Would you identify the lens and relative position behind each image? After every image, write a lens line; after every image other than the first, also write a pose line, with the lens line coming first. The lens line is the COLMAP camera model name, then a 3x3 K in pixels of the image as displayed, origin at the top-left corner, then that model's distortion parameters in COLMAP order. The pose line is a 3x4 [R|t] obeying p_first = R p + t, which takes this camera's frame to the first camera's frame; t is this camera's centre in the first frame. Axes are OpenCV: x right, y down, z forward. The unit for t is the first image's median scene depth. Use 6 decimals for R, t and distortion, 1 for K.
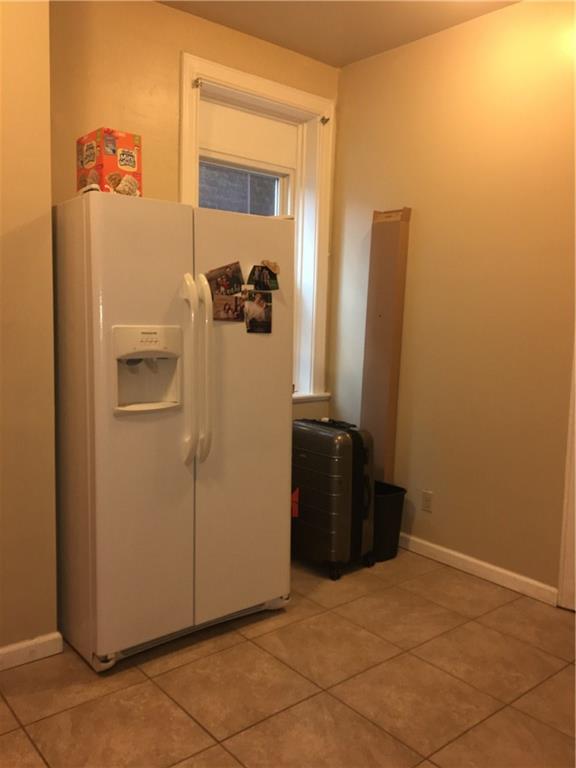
lens RADIAL K [[649.0, 0, 289.1], [0, 649.0, 381.9], [0, 0, 1]] dist [0.061927, -0.068536]
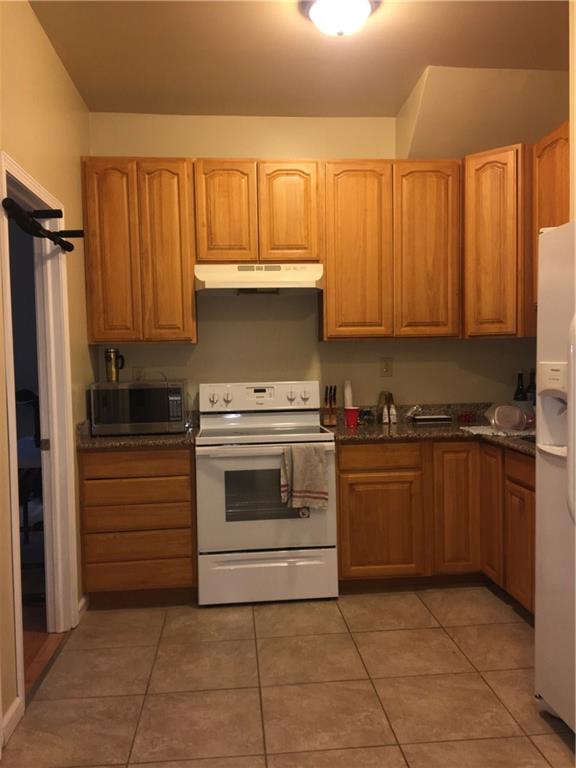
lens RADIAL K [[649.0, 0, 289.0], [0, 649.0, 382.0], [0, 0, 1]] dist [0.061927, -0.068536]
pose [[-0.573860, 0.018081, -0.818754, 0.717682], [-0.084951, 0.993049, 0.081471, -0.095767], [0.814535, 0.116307, -0.568335, 1.150626]]
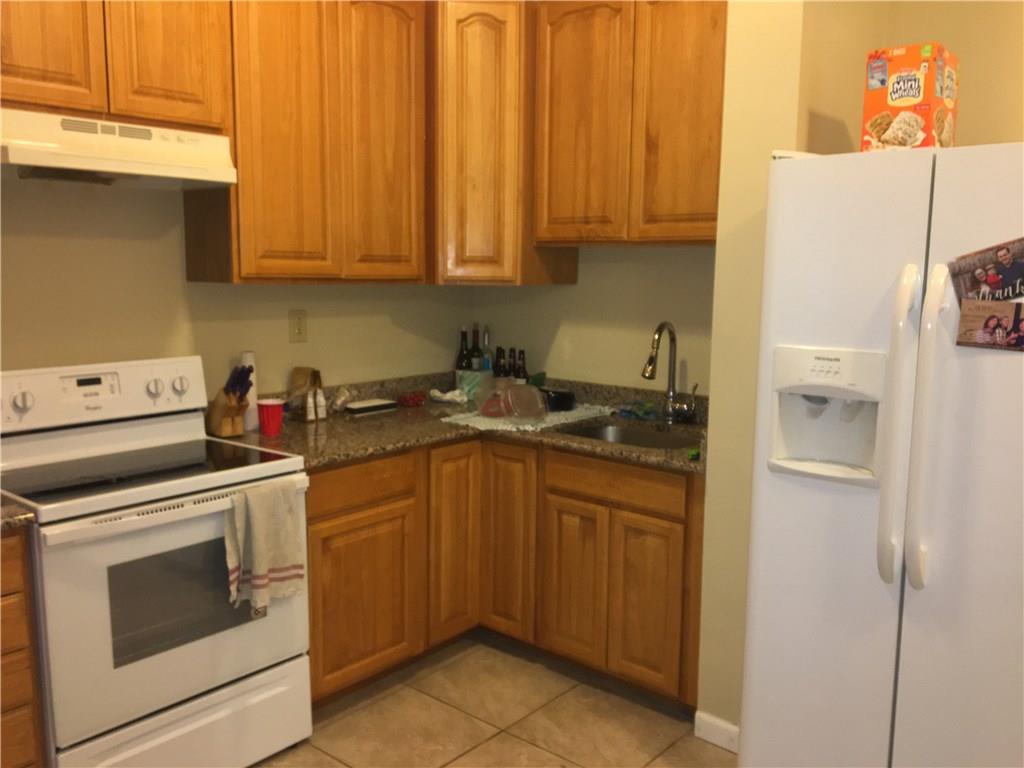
lens RADIAL K [[865.4, 0, 515.9], [0, 865.4, 385.6], [0, 0, 1]] dist [0.061927, -0.068536]
pose [[0.154594, 0.109267, -0.981917, 0.569691], [-0.111998, 0.989397, 0.092467, -0.088929], [0.981610, 0.095678, 0.165192, 0.515640]]
